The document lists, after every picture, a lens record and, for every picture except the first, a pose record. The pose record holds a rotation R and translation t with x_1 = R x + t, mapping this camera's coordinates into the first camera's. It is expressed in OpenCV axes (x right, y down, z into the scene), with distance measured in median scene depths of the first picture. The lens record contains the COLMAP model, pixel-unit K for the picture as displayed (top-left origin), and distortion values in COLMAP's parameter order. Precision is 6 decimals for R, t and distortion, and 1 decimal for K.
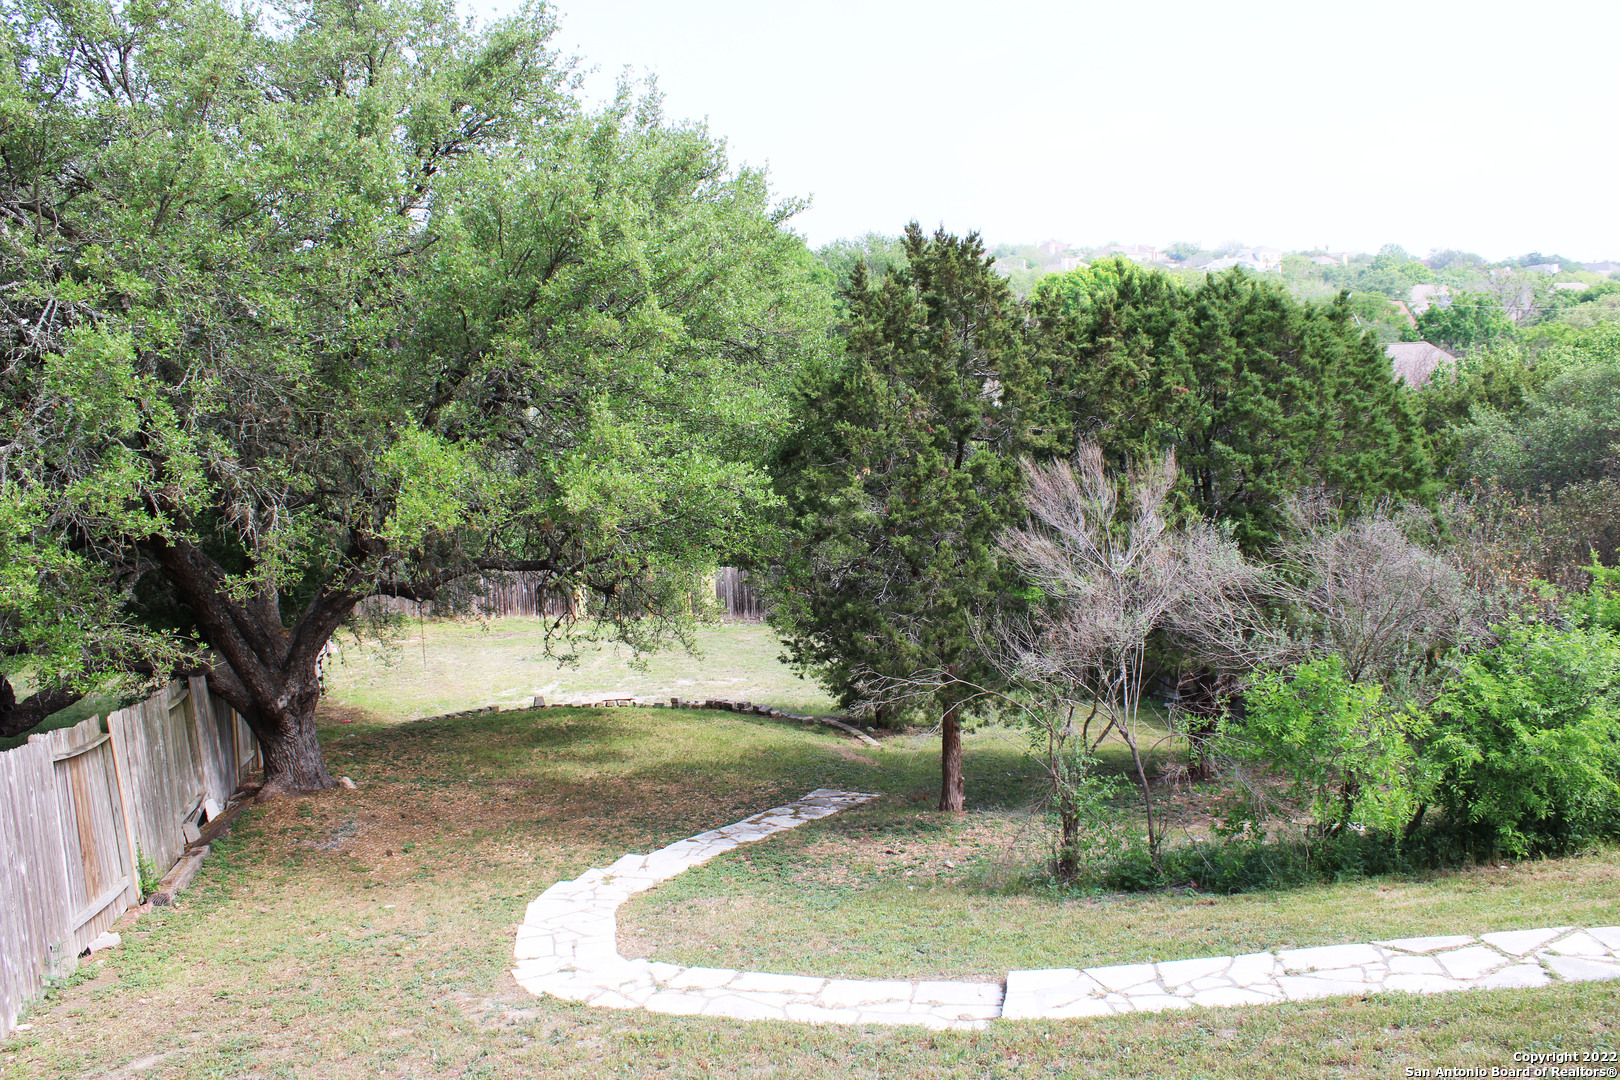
lens RADIAL K [[1344.4, 0, 819.3], [0, 1344.4, 537.4], [0, 0, 1]] dist [-0.169838, 0.143591]
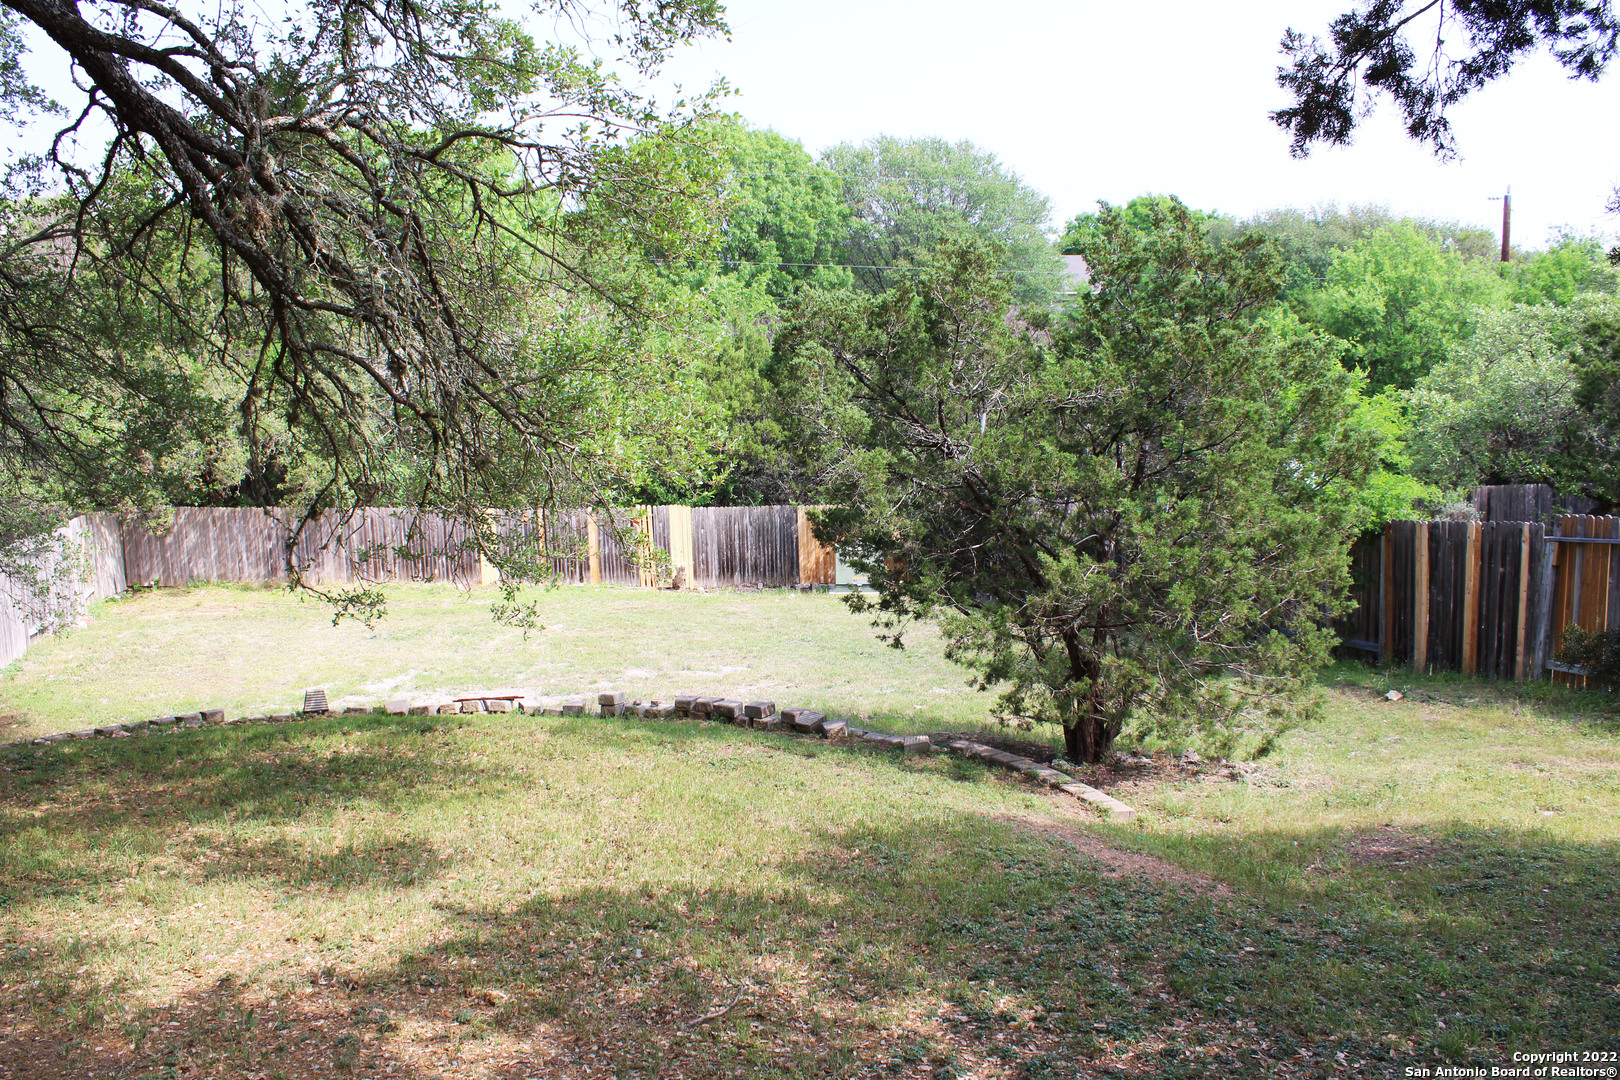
lens RADIAL K [[1344.4, 0, 798.2], [0, 1344.4, 543.3], [0, 0, 1]] dist [-0.169838, 0.143591]
pose [[0.999984, 0.001901, 0.005408, -0.046456], [-0.001870, 0.999982, -0.005684, 0.072495], [-0.005419, 0.005674, 0.999969, 0.555974]]
